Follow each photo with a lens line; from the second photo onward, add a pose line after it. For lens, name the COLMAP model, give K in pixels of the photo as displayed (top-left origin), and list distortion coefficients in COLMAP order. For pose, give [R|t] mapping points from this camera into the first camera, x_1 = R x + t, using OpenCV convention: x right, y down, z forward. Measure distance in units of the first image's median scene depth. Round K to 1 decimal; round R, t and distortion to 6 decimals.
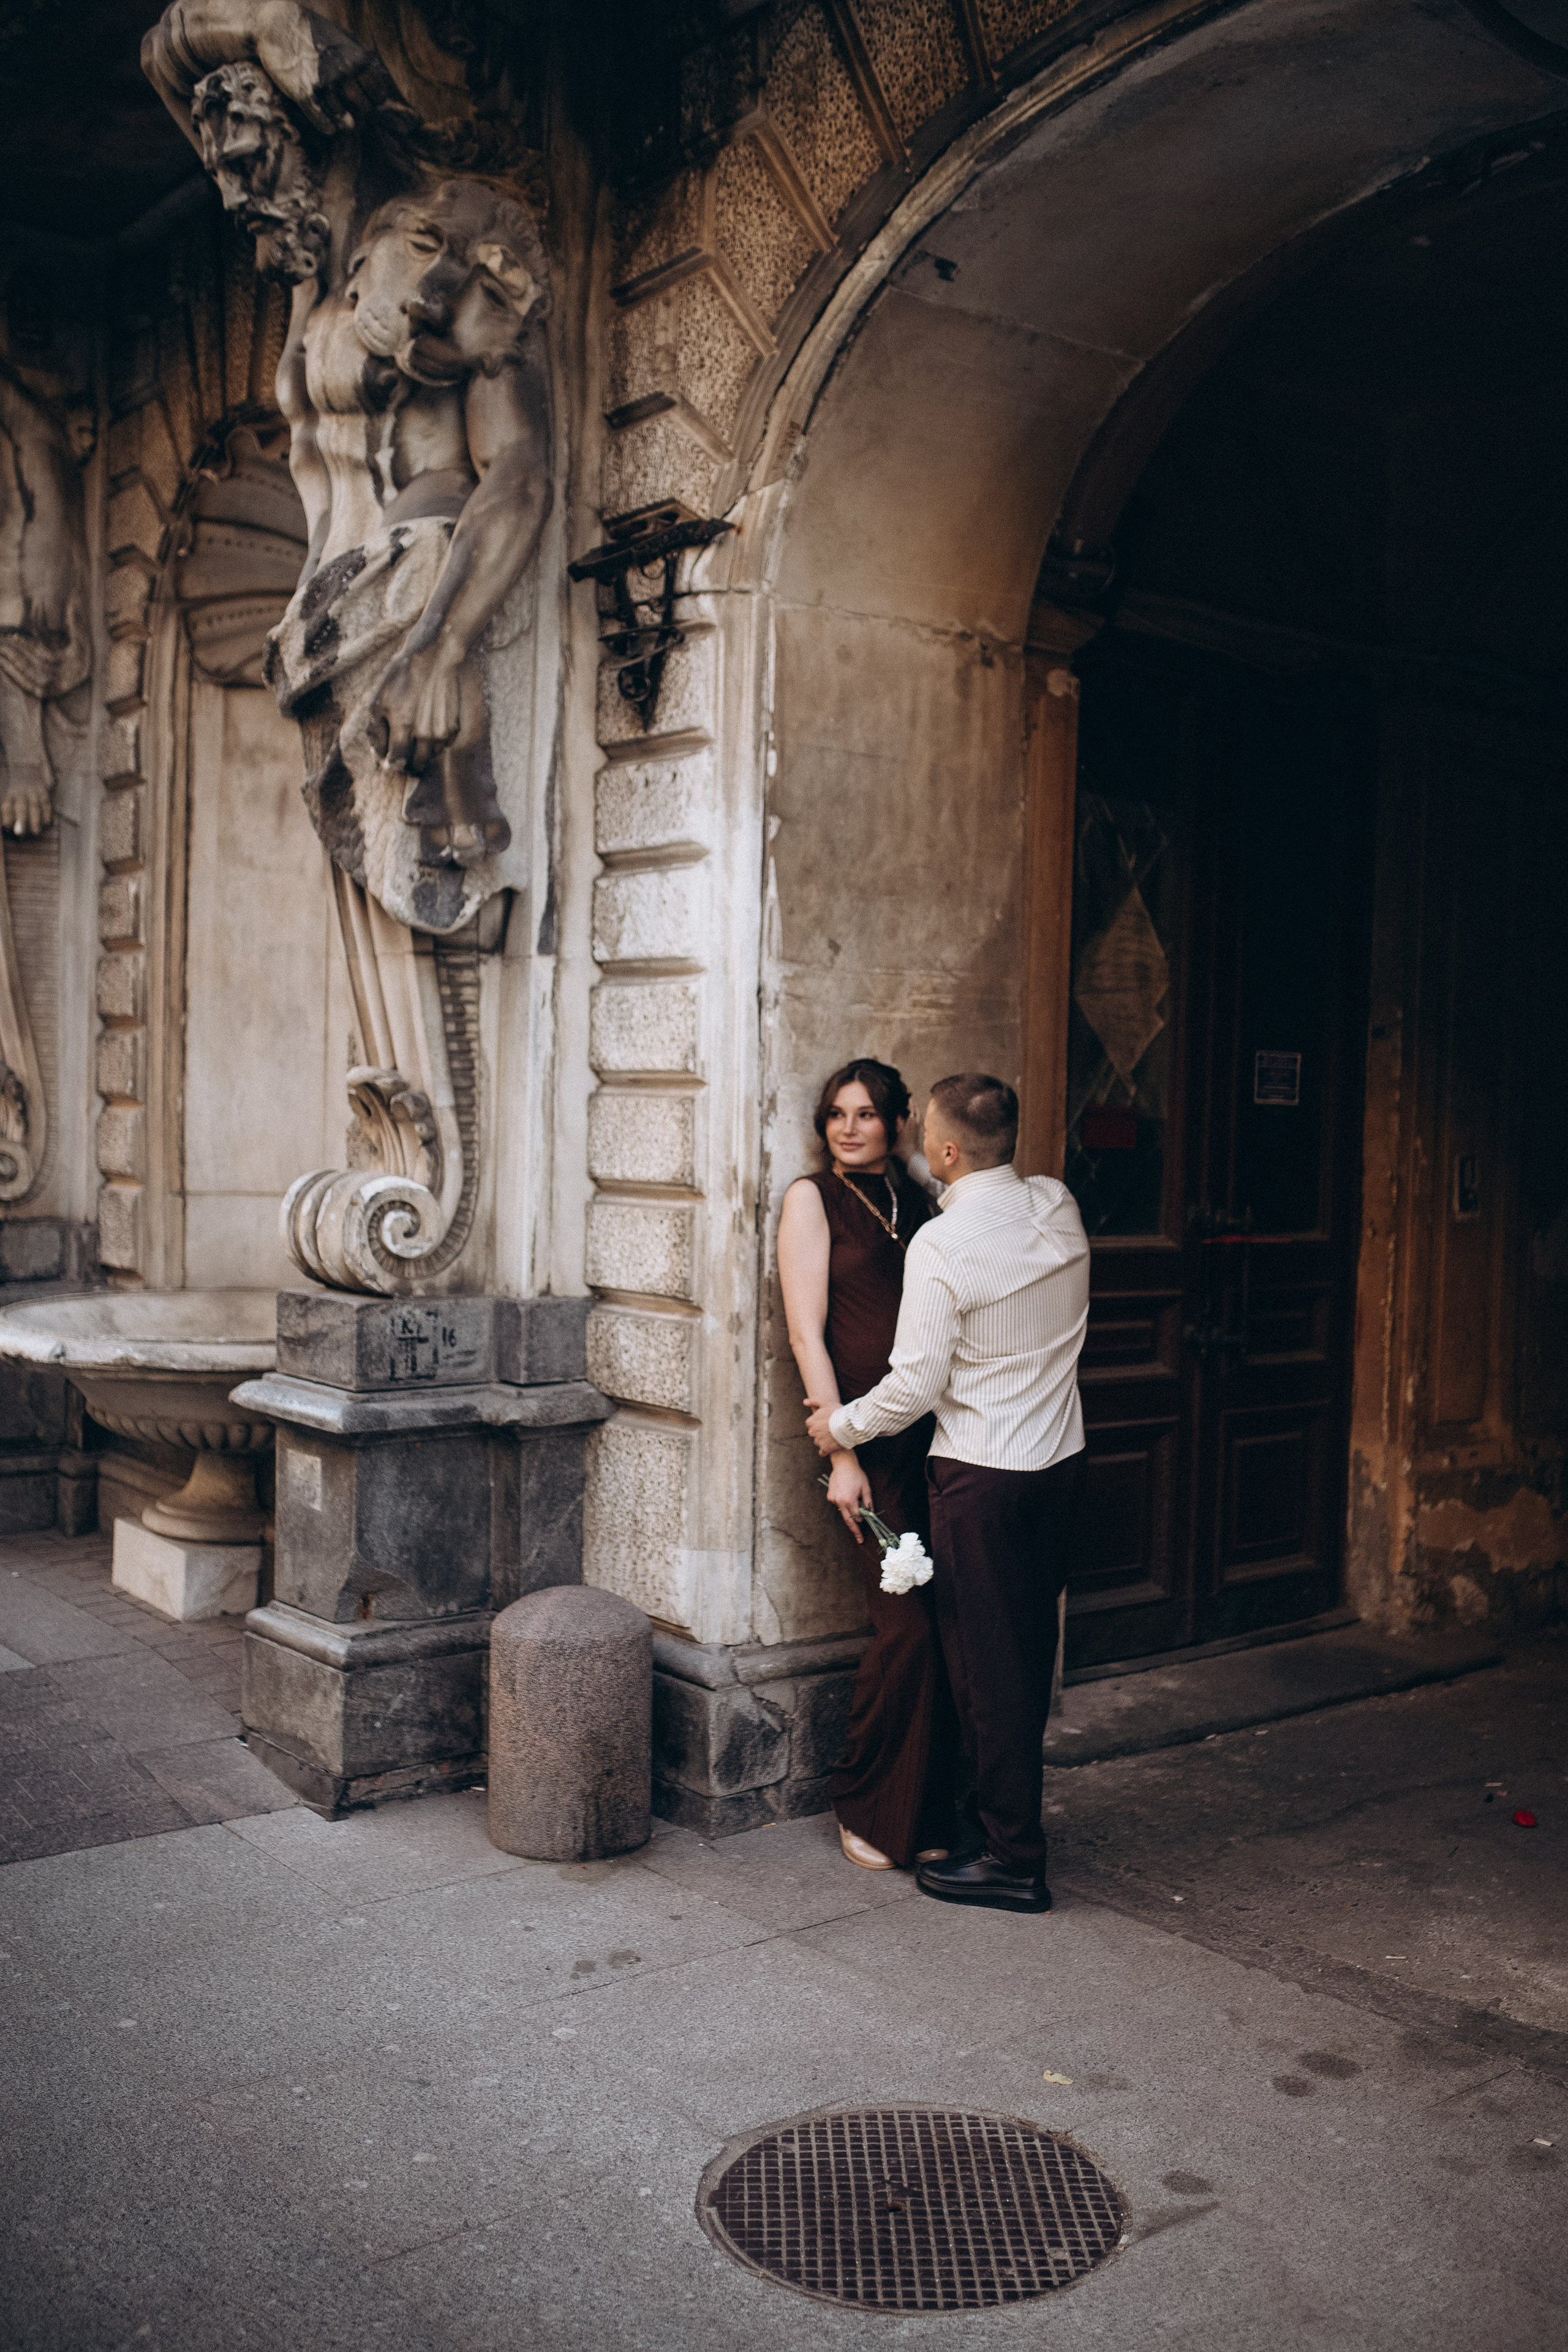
lens RADIAL K [[2235.4, 0, 784.0], [0, 2235.4, 1176.0], [0, 0, 1]] dist [-0.092089, 0.156914]
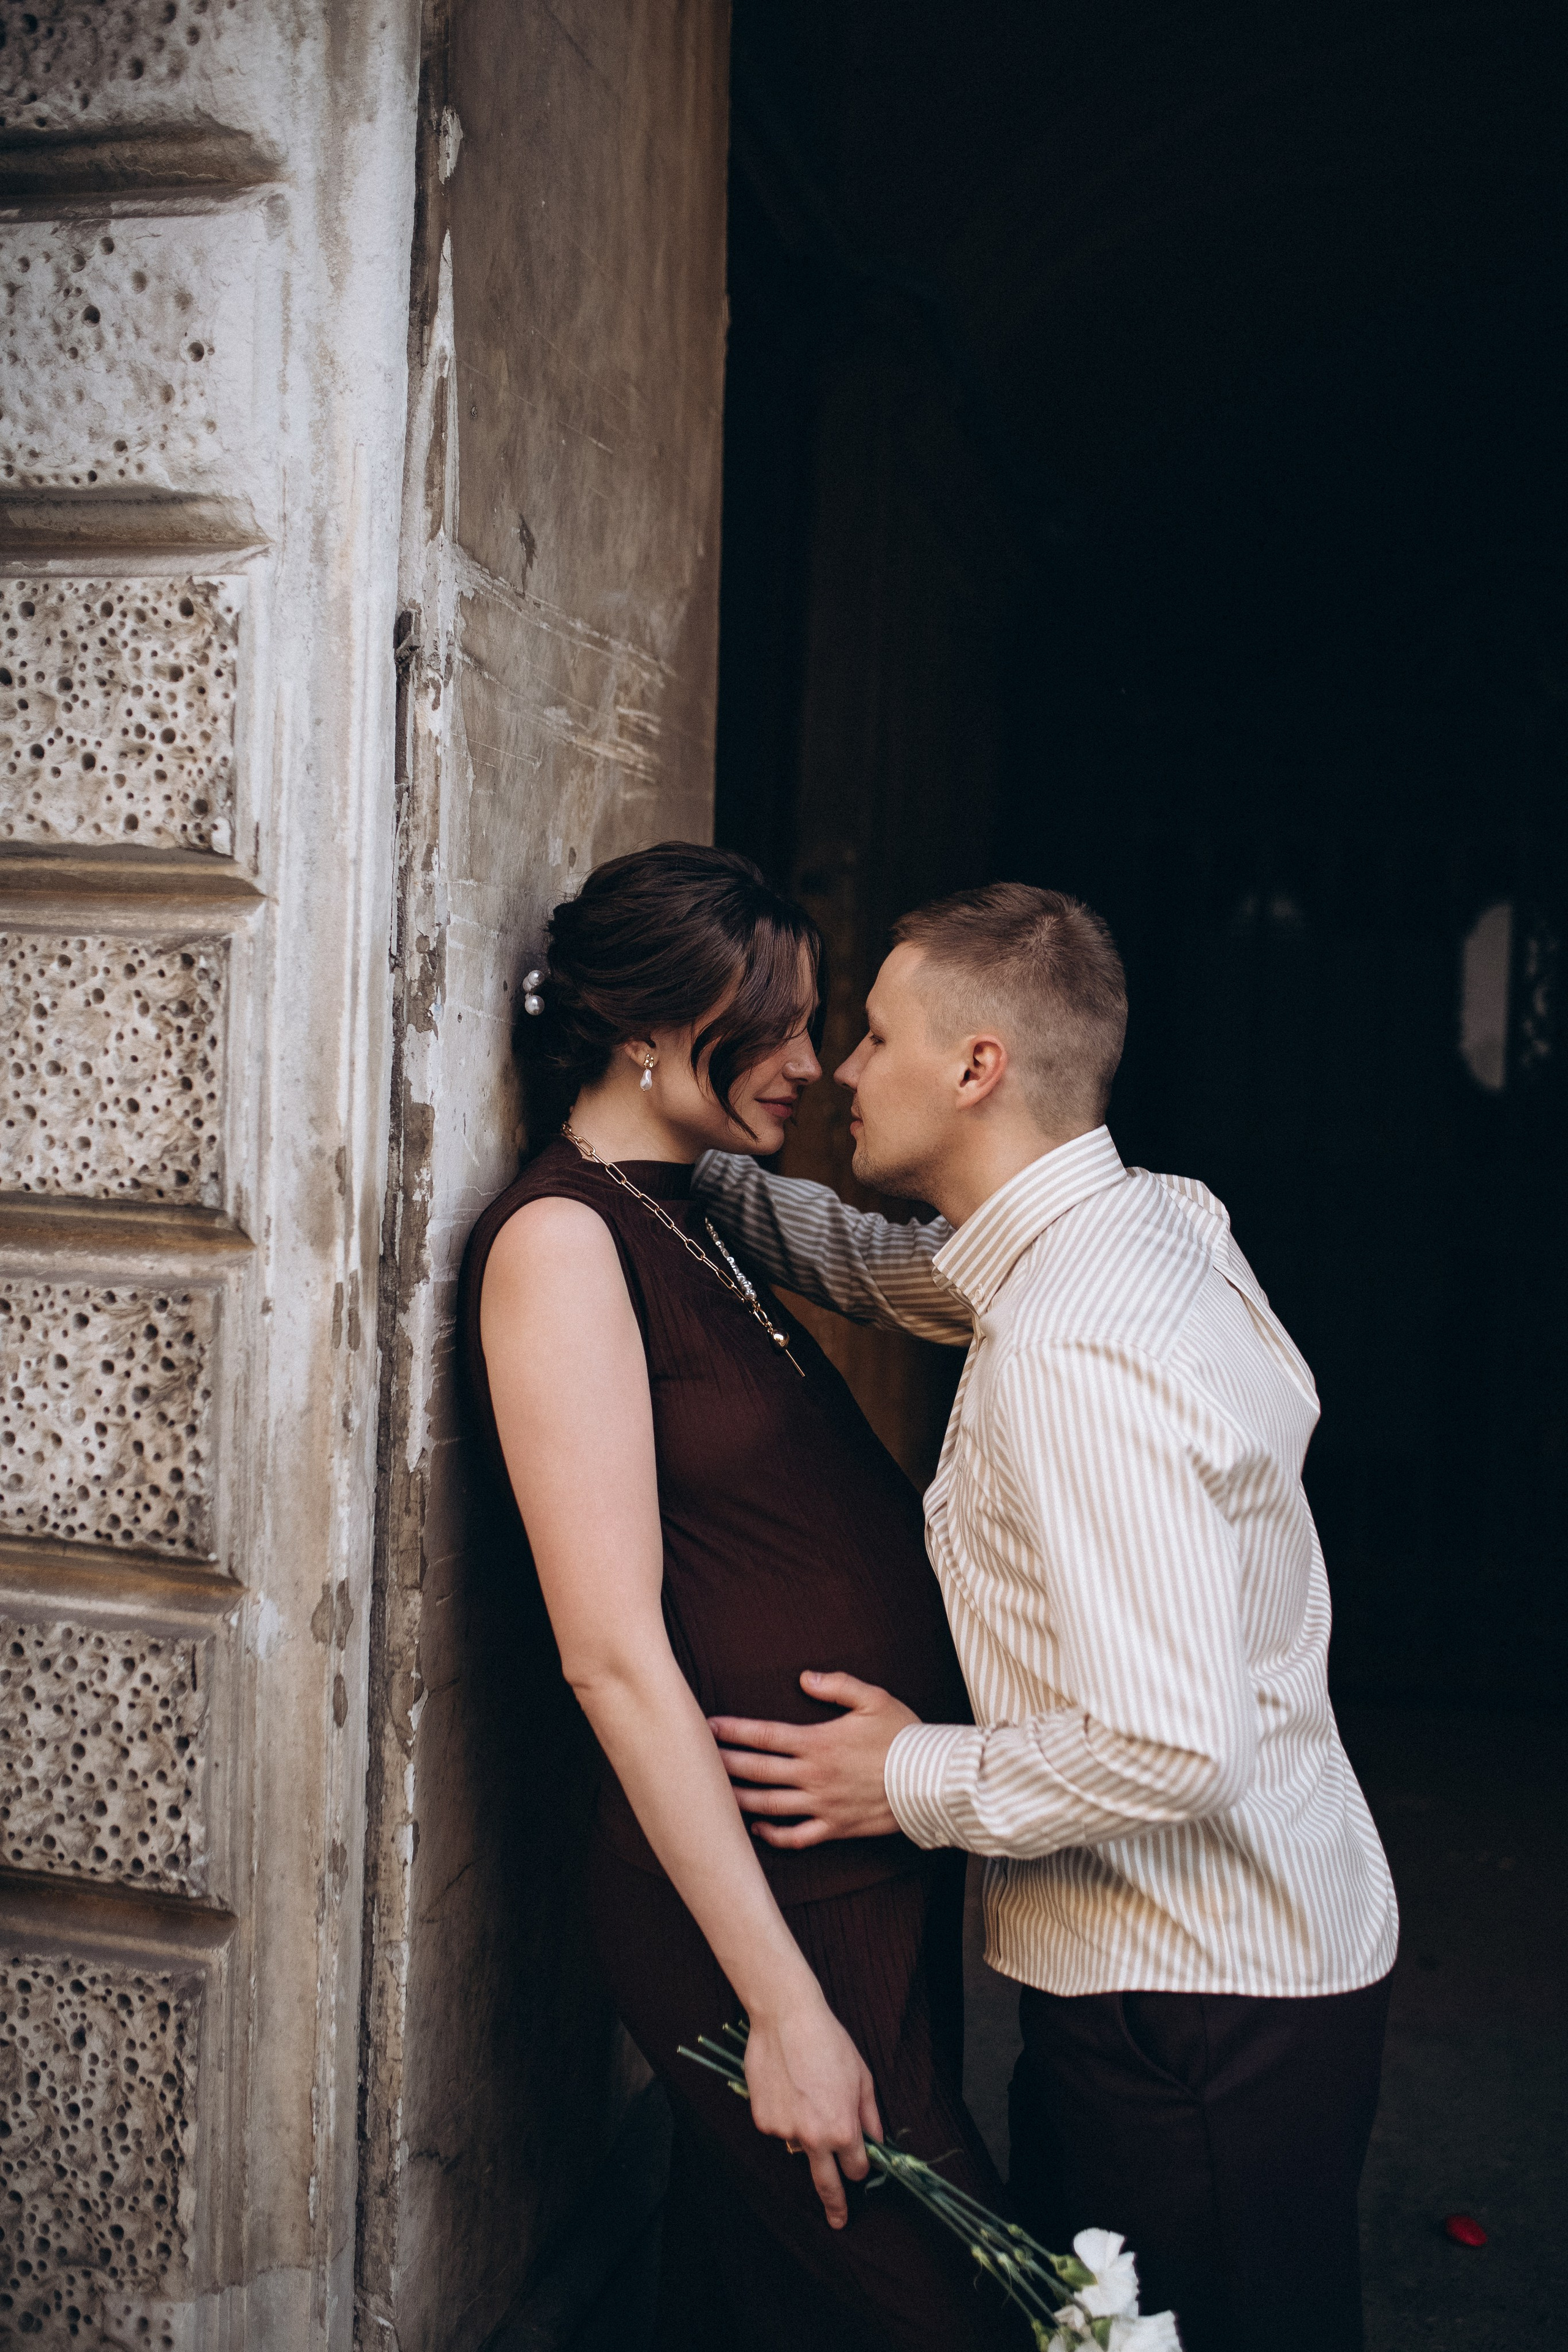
lens RADIAL K [[2235.4, 0, 784.0], [0, 2235.4, 1176.0], [0, 0, 1]] dist [-0.092089, 0.156914]
pose [[0.792287, -0.019779, 0.609828, -0.171080], [-0.014650, 0.998570, 0.051421, -0.018348], [-0.609973, -0.049675, 0.790864, 0.694984]]
